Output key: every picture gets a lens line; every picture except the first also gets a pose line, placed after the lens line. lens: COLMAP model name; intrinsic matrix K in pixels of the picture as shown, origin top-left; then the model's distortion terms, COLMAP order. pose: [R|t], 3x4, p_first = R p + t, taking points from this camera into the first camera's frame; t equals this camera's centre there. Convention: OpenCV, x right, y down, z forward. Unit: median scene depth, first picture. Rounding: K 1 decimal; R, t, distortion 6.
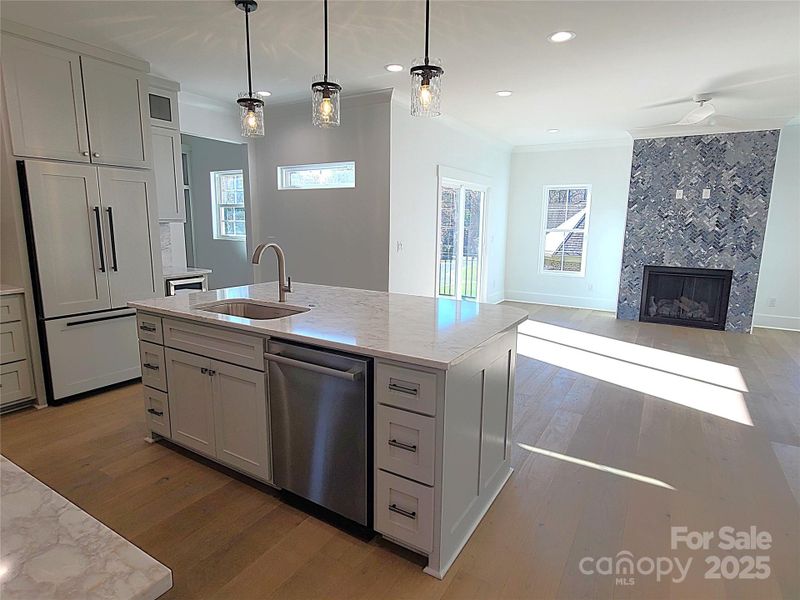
lens RADIAL K [[445.0, 0, 404.4], [0, 445.0, 299.2], [0, 0, 1]] dist [-0.002984, -0.001166]
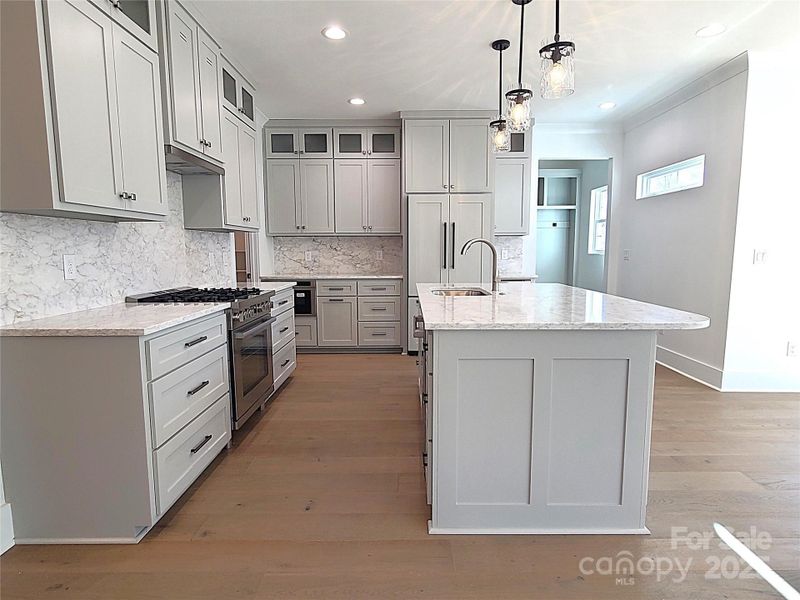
lens RADIAL K [[445.0, 0, 404.4], [0, 445.0, 299.2], [0, 0, 1]] dist [-0.002984, -0.001166]
pose [[0.510872, 0.079169, -0.856004, 0.581146], [-0.138223, 0.990359, 0.009102, 0.049362], [0.848472, 0.113670, 0.516889, 0.218767]]
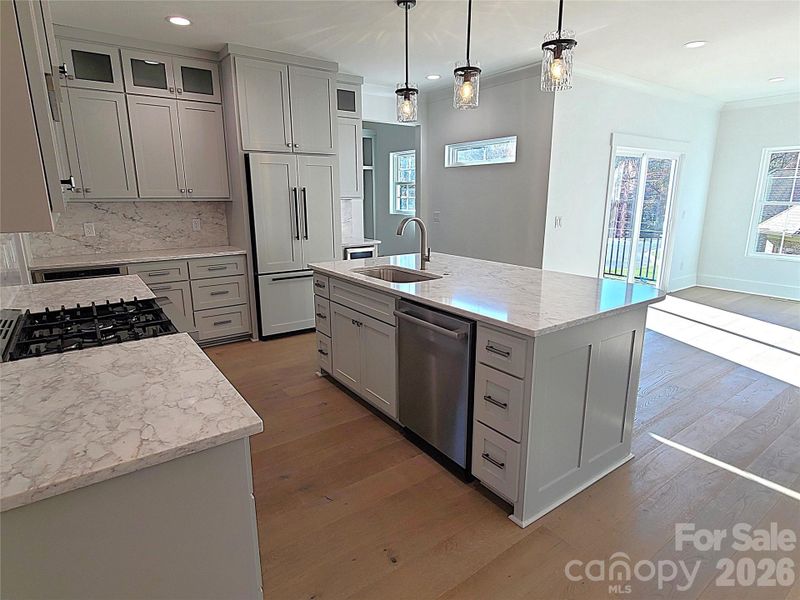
lens RADIAL K [[445.0, 0, 404.4], [0, 445.0, 299.2], [0, 0, 1]] dist [-0.002984, -0.001166]
pose [[0.919077, 0.075342, -0.386809, 0.125051], [-0.053977, 0.996371, 0.065819, 0.008567], [0.390364, -0.039614, 0.919808, -0.061493]]
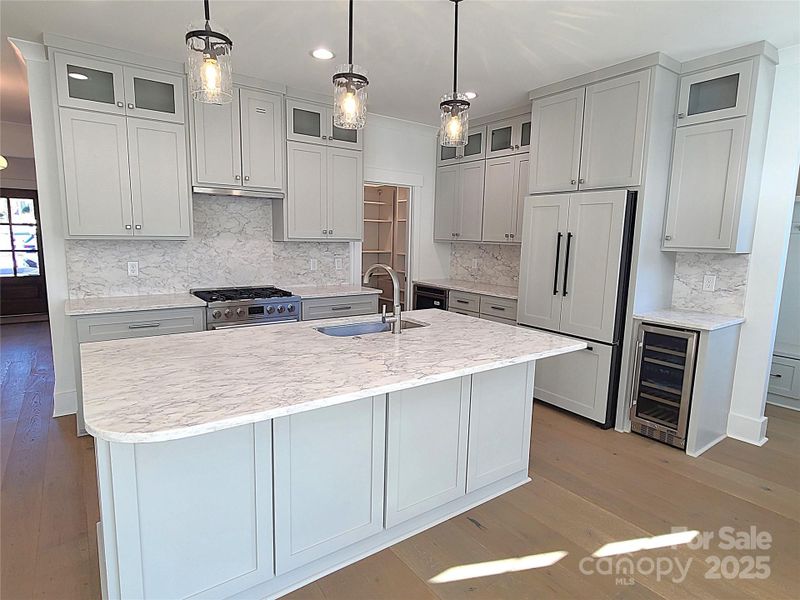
lens RADIAL K [[445.0, 0, 404.4], [0, 445.0, 299.2], [0, 0, 1]] dist [-0.002984, -0.001166]
pose [[-0.386509, 0.107344, -0.916018, 0.510036], [-0.187528, 0.963309, 0.192012, -0.229383], [0.903020, 0.245993, -0.352198, 1.307724]]
